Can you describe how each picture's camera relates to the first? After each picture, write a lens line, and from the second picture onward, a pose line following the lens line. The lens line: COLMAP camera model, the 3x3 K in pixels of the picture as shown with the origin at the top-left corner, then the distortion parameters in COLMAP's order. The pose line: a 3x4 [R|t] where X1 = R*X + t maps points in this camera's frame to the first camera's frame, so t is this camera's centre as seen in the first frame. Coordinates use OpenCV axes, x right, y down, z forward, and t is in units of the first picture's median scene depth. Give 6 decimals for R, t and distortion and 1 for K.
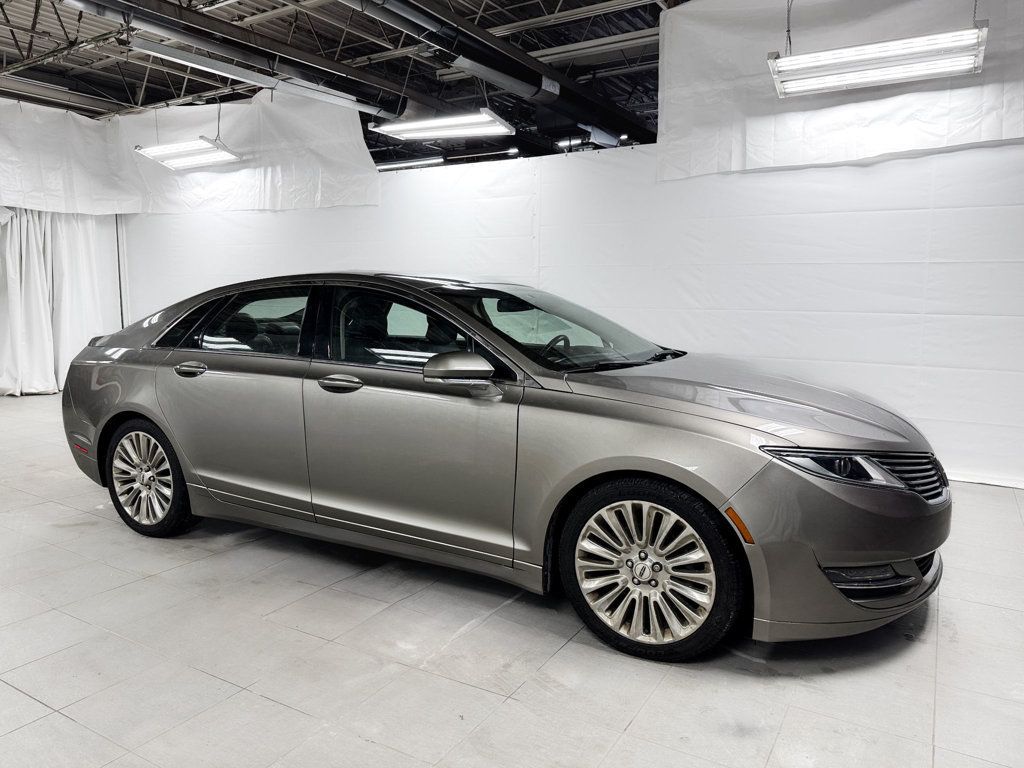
lens RADIAL K [[723.1, 0, 512.7], [0, 723.1, 381.4], [0, 0, 1]] dist [0.005731, -0.021351]
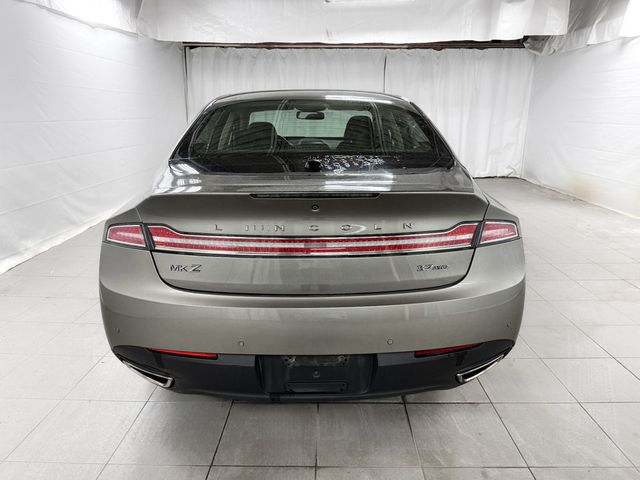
lens RADIAL K [[451.9, 0, 323.1], [0, 451.9, 241.8], [0, 0, 1]] dist [0.005731, -0.021351]
pose [[-0.509991, -0.234790, 0.827516, -0.682791], [0.108508, 0.936782, 0.332664, -0.117525], [-0.853309, 0.259448, -0.452274, 1.056256]]
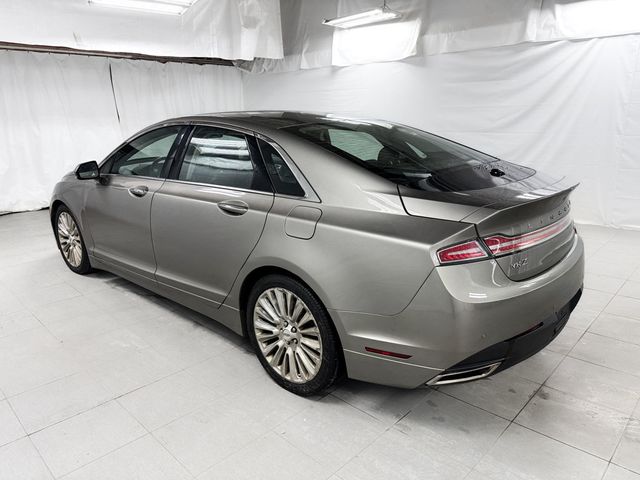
lens RADIAL K [[451.9, 0, 319.5], [0, 451.9, 239.6], [0, 0, 1]] dist [0.005731, -0.021351]
pose [[-0.974863, -0.042575, 0.218701, -0.342891], [0.044310, 0.924921, 0.377567, -0.173598], [-0.218356, 0.377767, -0.899785, 1.342473]]
